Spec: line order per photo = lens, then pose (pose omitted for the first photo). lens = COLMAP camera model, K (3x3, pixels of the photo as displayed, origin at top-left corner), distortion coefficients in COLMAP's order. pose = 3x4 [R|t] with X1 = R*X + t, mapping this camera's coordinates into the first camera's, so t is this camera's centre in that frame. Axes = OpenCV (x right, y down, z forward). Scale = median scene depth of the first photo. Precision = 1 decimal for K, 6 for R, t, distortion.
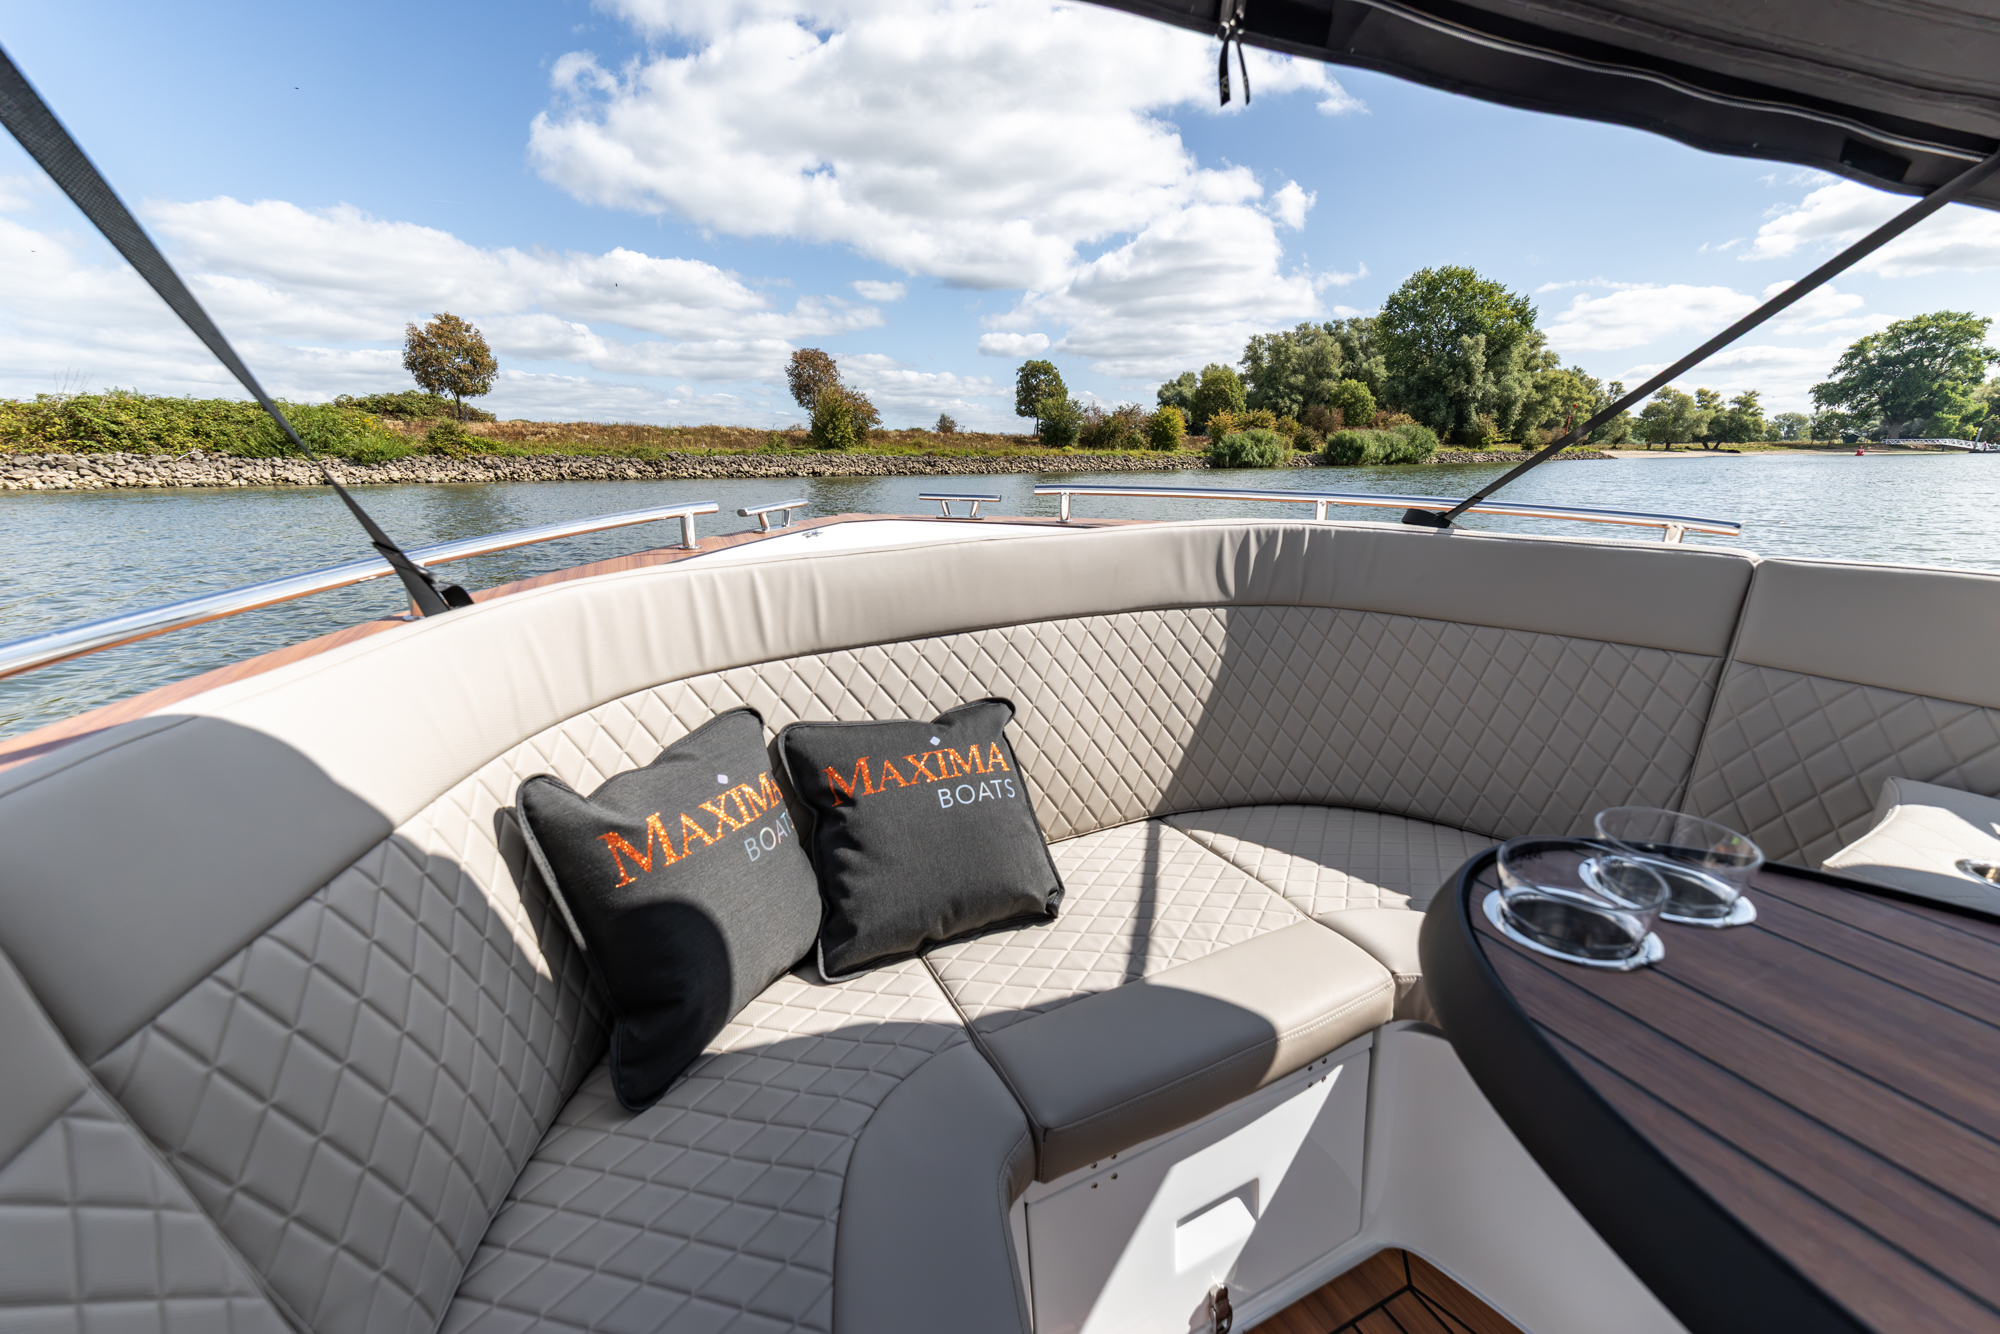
lens RADIAL K [[801.9, 0, 1009.2], [0, 801.9, 671.4], [0, 0, 1]] dist [0.000992, 0.000250]
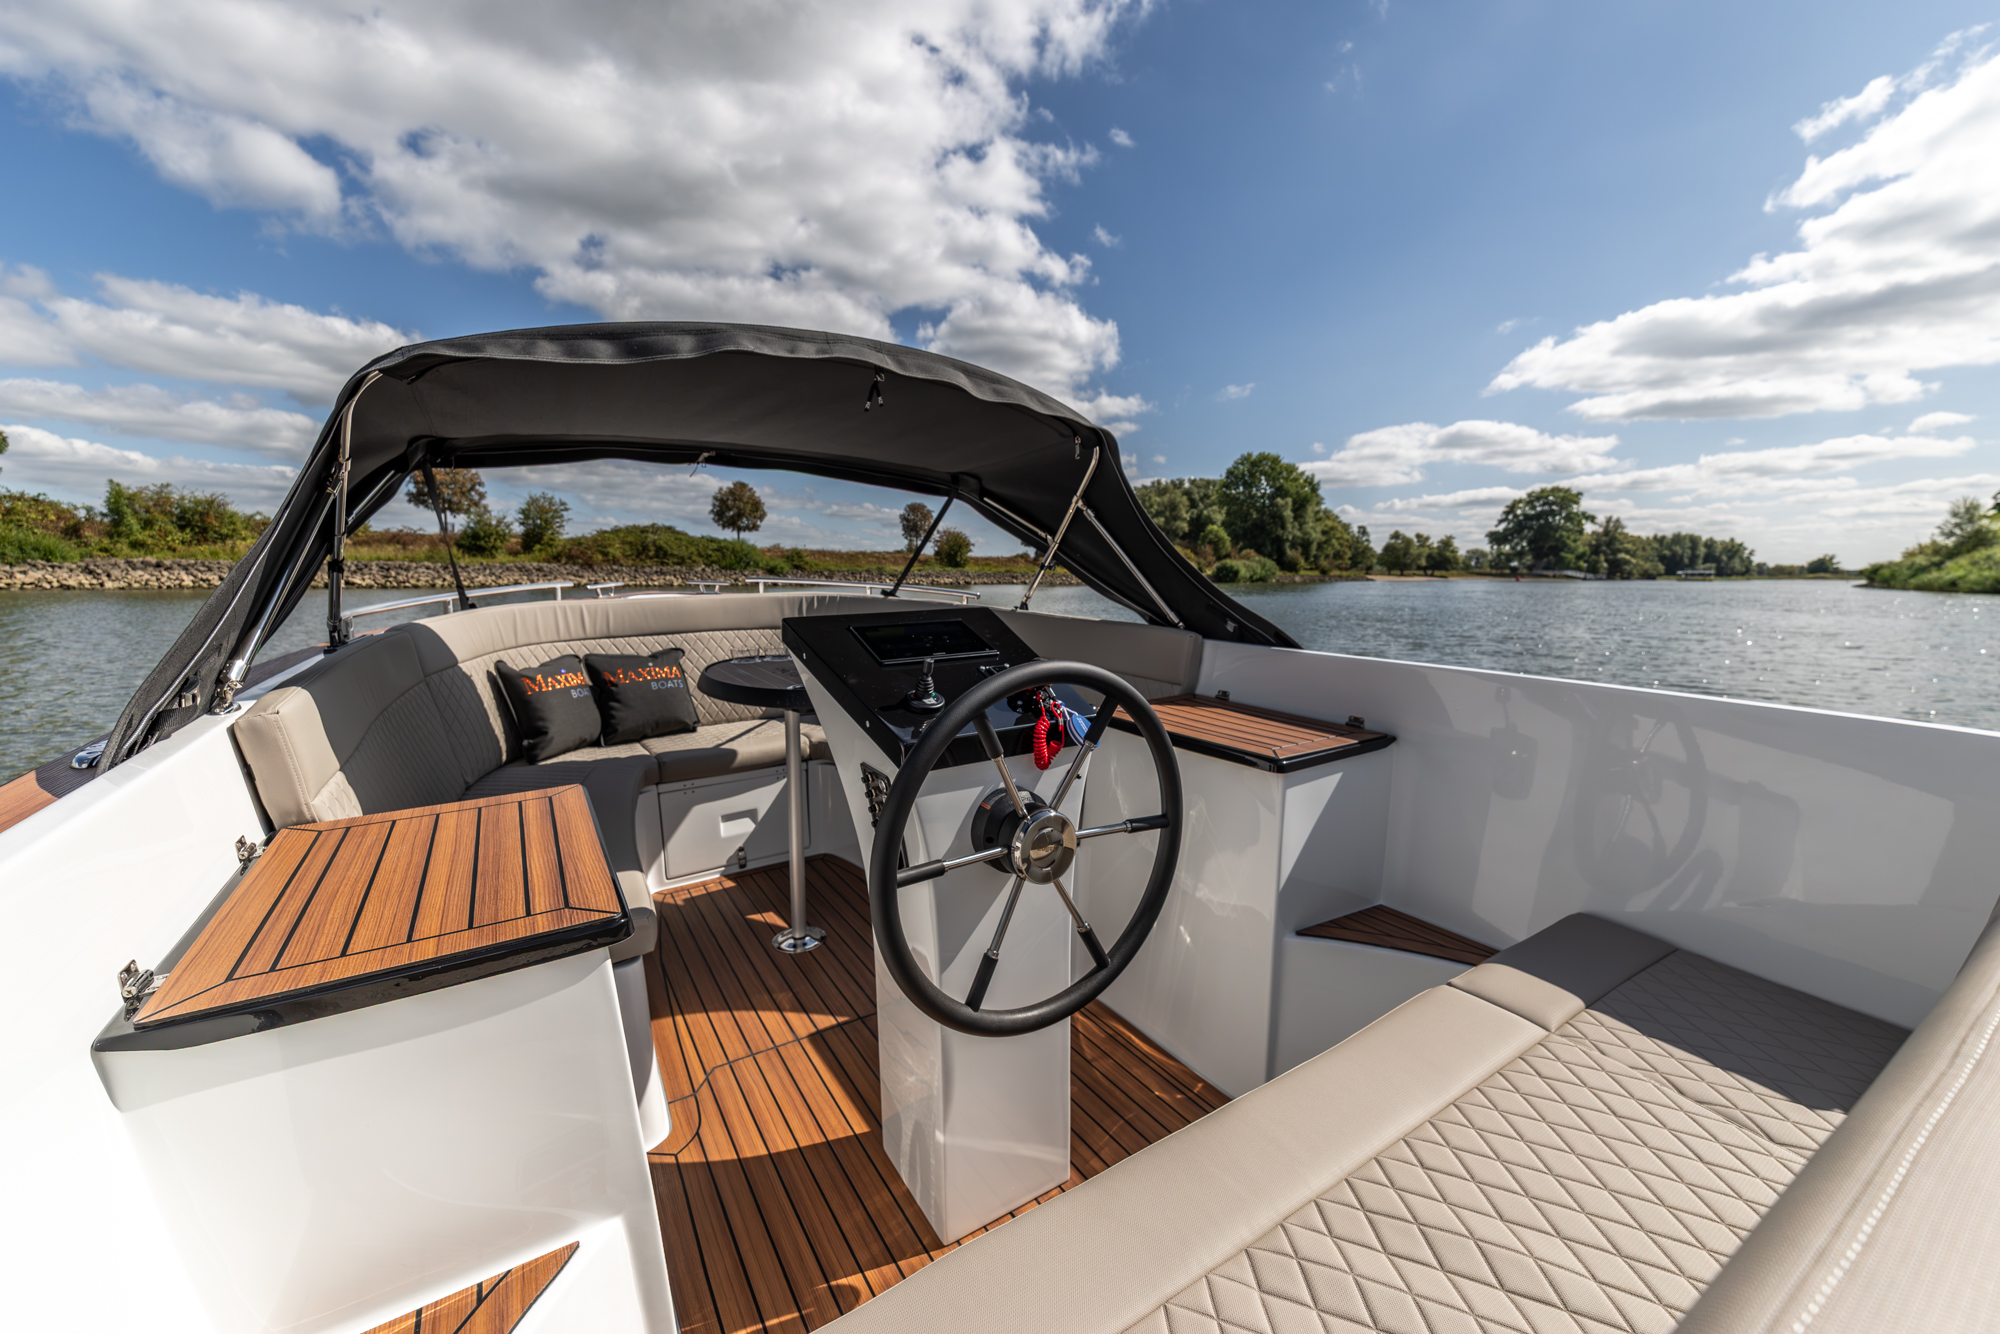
lens RADIAL K [[780.3, 0, 992.1], [0, 780.3, 675.3], [0, 0, 1]] dist [-0.000184, -0.000055]
pose [[0.980476, -0.011291, 0.196314, -0.189150], [0.036947, 0.991147, -0.127524, 0.055307], [-0.193136, 0.132287, 0.972213, -0.202807]]
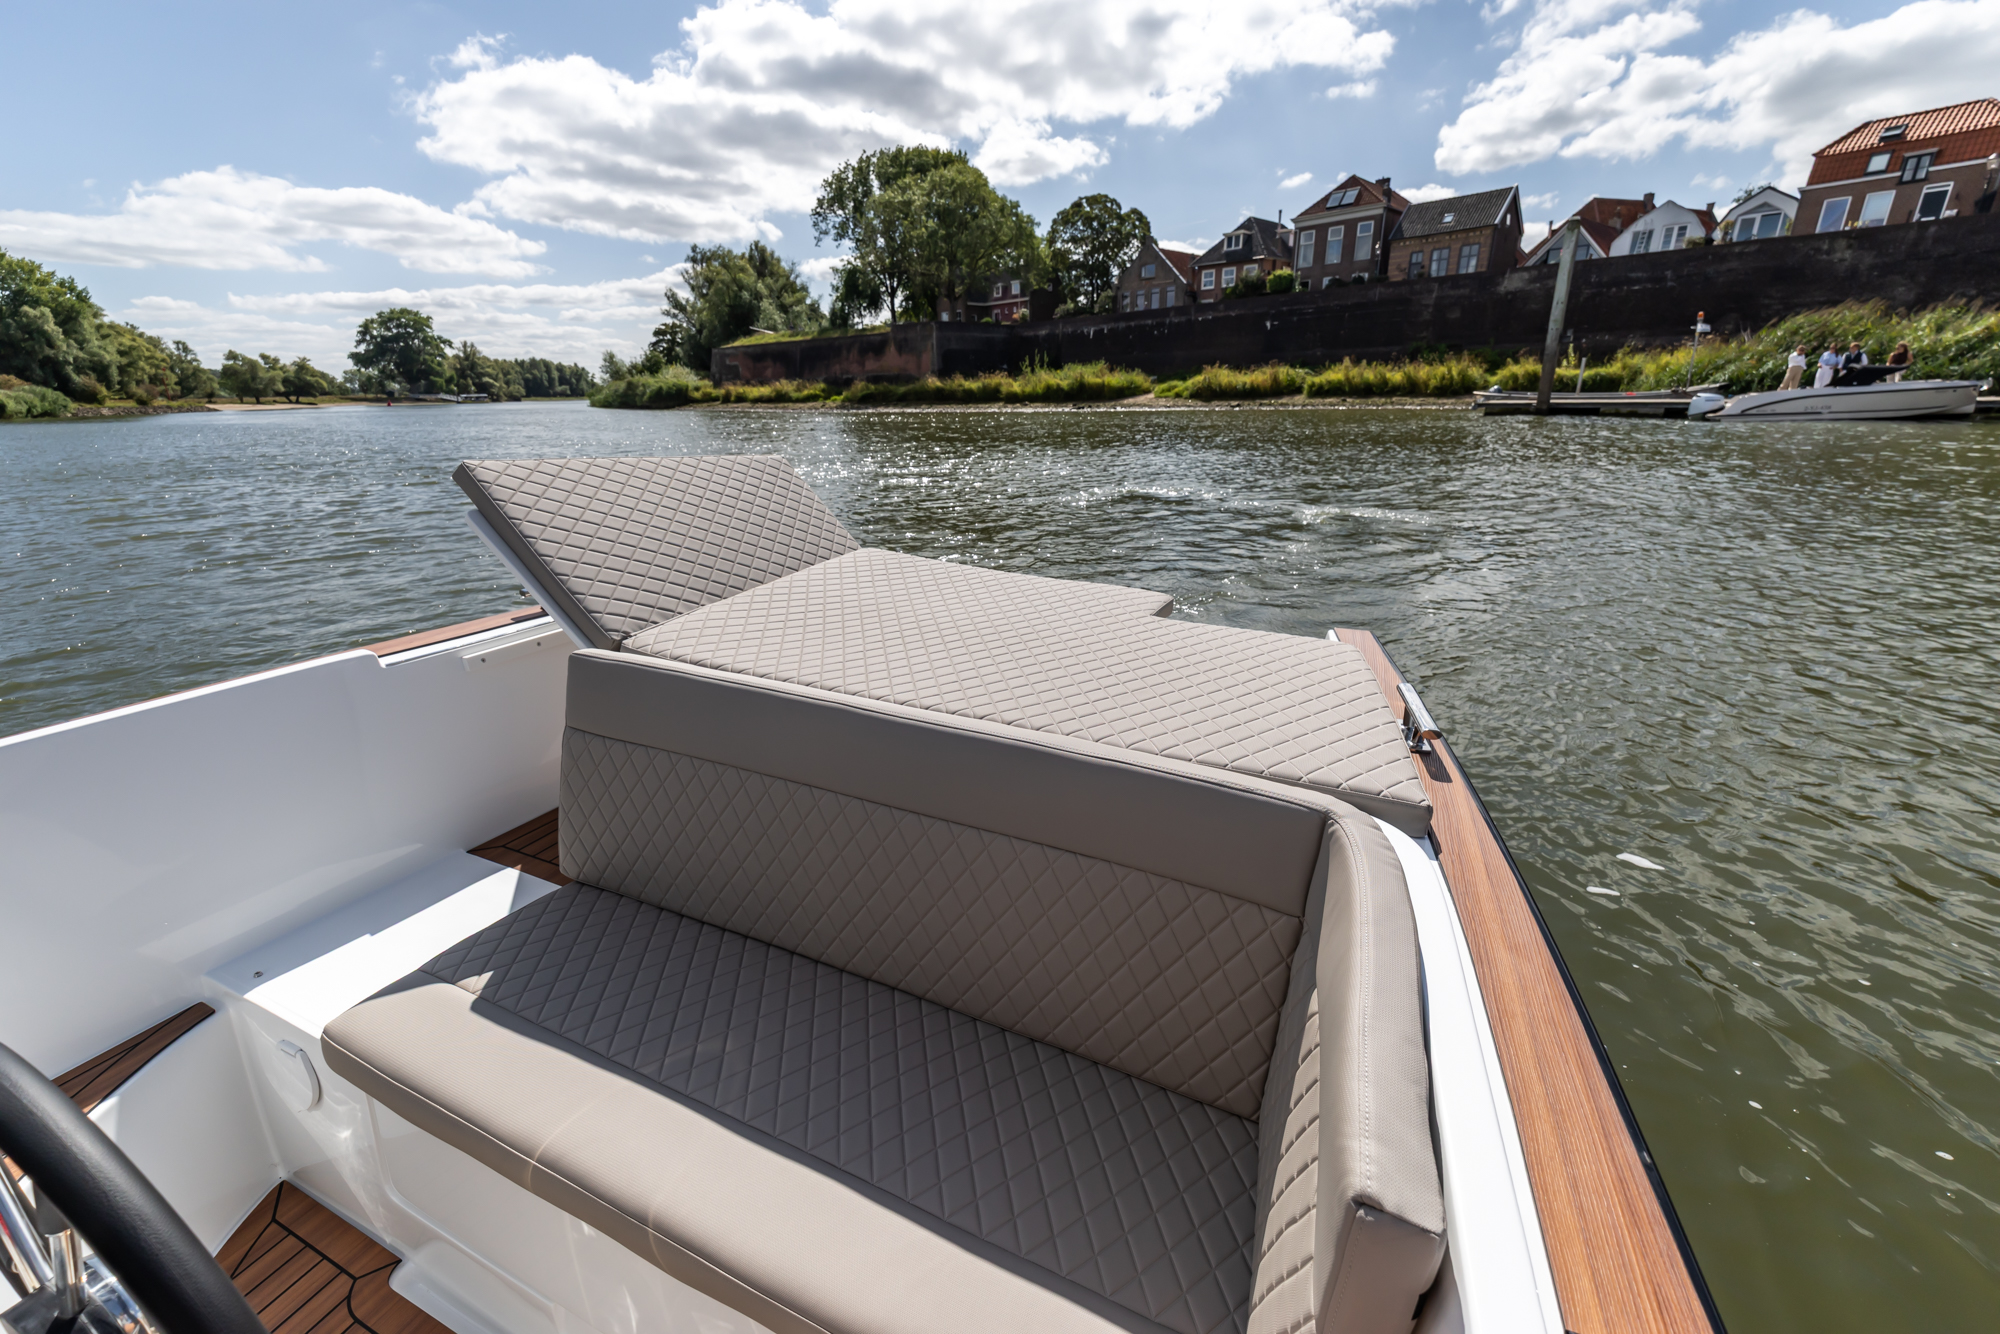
lens RADIAL K [[801.9, 0, 1009.2], [0, 801.9, 671.4], [0, 0, 1]] dist [0.000992, 0.000250]
pose [[0.178247, -0.320906, 0.930187, -0.353931], [0.268623, 0.925287, 0.267741, 0.118420], [-0.946609, 0.202146, 0.251133, -0.441746]]
